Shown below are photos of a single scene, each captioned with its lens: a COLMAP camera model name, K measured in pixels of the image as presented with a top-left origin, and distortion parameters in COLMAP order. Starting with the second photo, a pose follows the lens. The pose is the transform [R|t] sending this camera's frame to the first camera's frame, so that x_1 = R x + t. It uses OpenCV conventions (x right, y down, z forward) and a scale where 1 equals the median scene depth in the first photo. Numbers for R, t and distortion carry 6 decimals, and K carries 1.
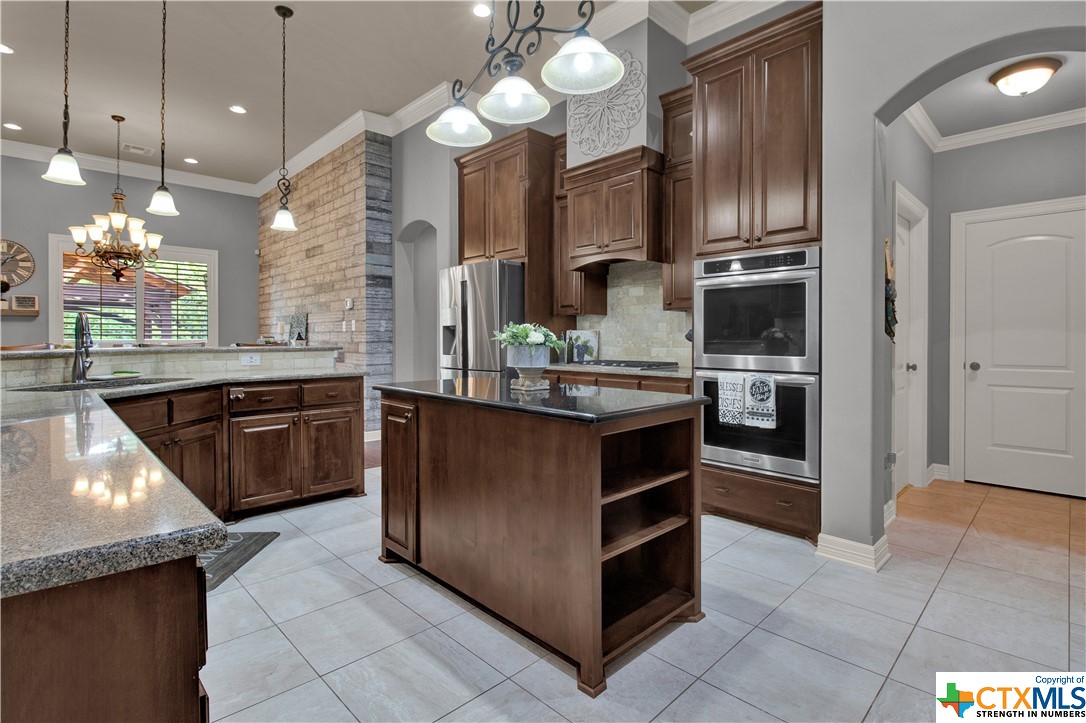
lens RADIAL K [[524.3, 0, 546.0], [0, 524.3, 342.0], [0, 0, 1]] dist [0.000306, -0.009866]
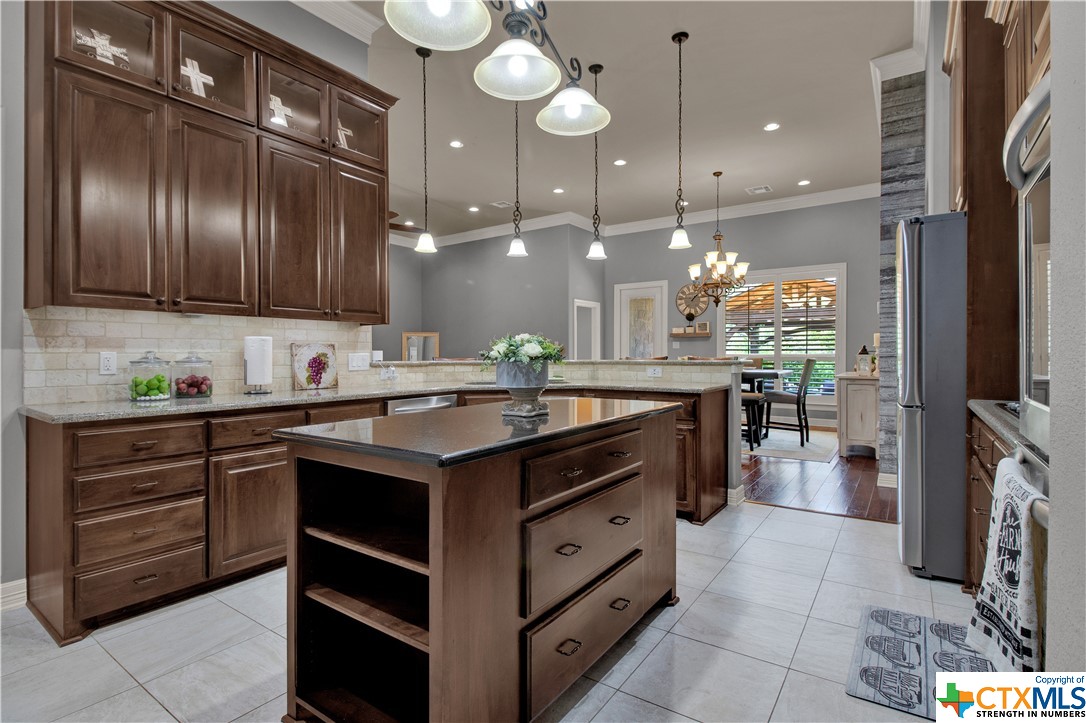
lens RADIAL K [[521.9, 0, 537.9], [0, 521.9, 356.2], [0, 0, 1]] dist [-0.003010, -0.000990]
pose [[0.186998, 0.002053, -0.982358, 0.311396], [-0.002761, 0.999995, 0.001564, -0.000195], [0.982356, 0.002420, 0.187003, 0.356593]]
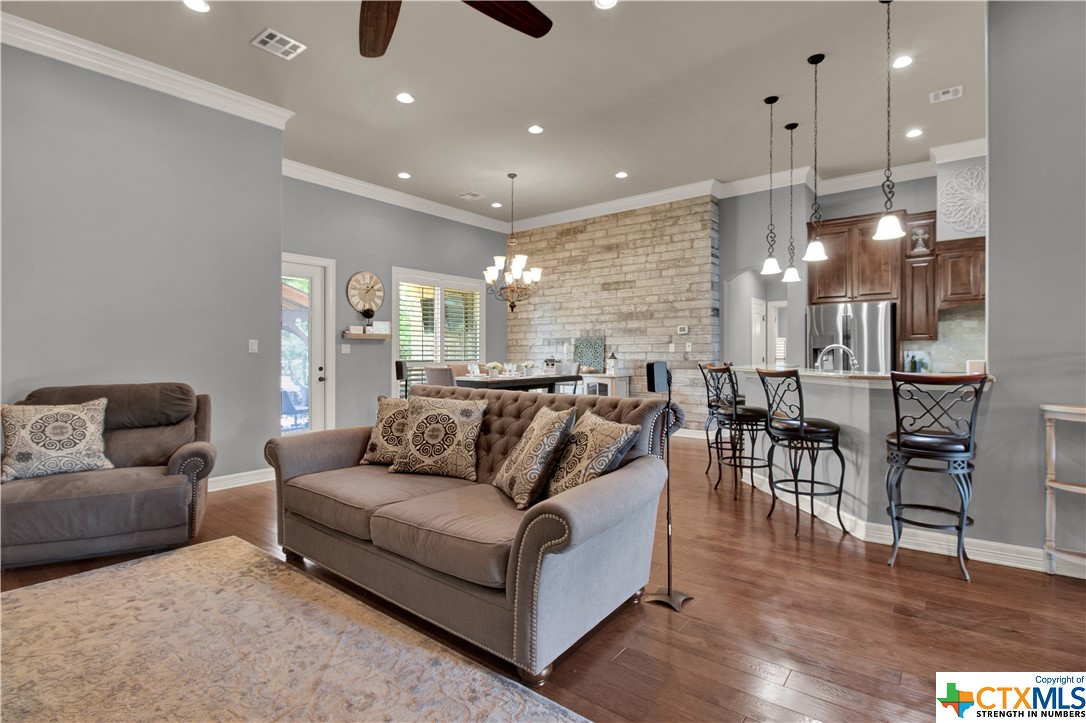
lens RADIAL K [[517.8, 0, 561.0], [0, 517.8, 351.6], [0, 0, 1]] dist [-0.000928, -0.000483]
pose [[0.990102, -0.005192, 0.140255, -0.883069], [0.006765, 0.999919, -0.010740, -0.010564], [-0.140188, 0.011583, 0.990057, -0.190414]]
